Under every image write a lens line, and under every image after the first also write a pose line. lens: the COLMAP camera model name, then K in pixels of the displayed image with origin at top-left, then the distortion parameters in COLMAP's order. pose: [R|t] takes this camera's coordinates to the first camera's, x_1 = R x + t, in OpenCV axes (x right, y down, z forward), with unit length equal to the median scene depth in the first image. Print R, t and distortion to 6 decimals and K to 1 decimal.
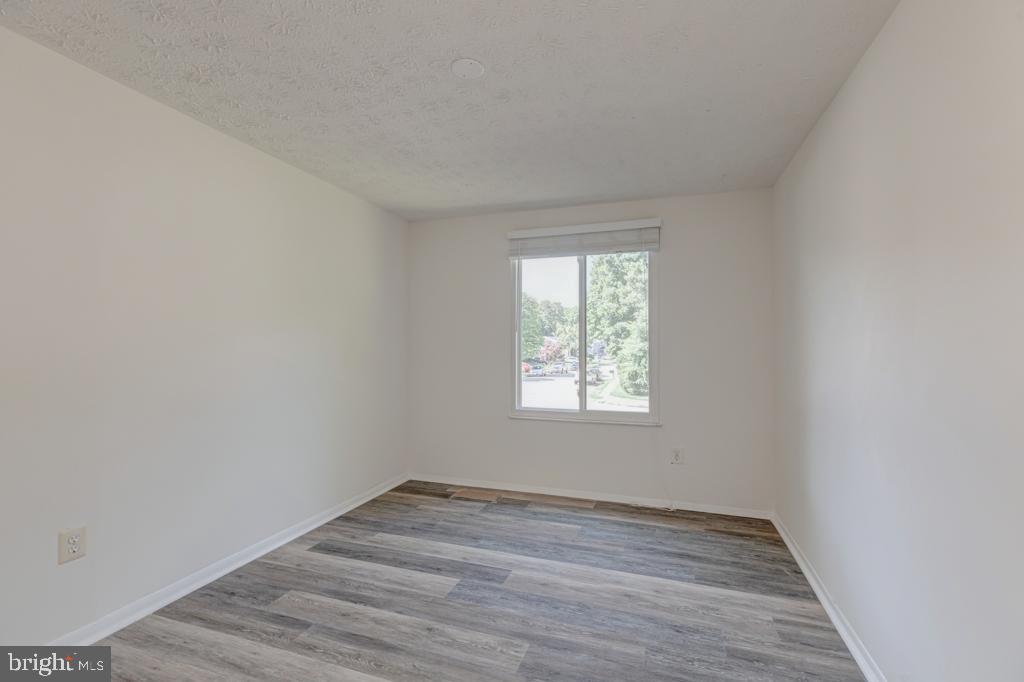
lens RADIAL K [[456.1, 0, 508.9], [0, 456.1, 340.0], [0, 0, 1]] dist [0.005081, -0.000959]
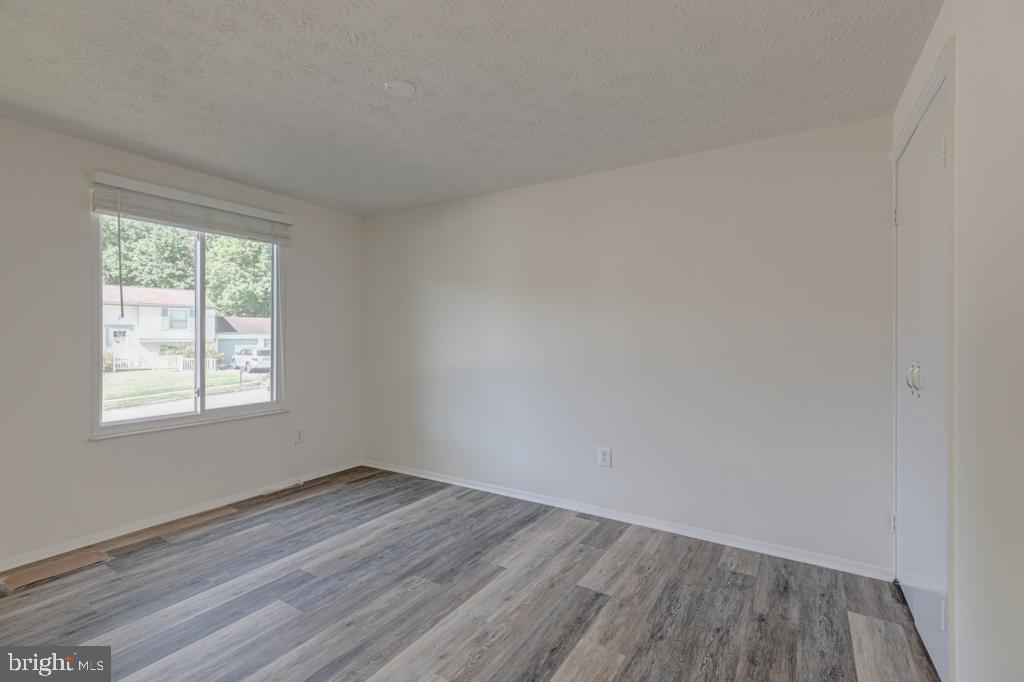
lens RADIAL K [[456.1, 0, 511.1], [0, 456.1, 338.6], [0, 0, 1]] dist [0.005081, -0.000959]
pose [[0.233405, -0.007756, 0.972349, -0.711981], [-0.011882, 0.999871, 0.010827, 0.000932], [-0.972307, -0.014080, 0.233283, 0.298345]]
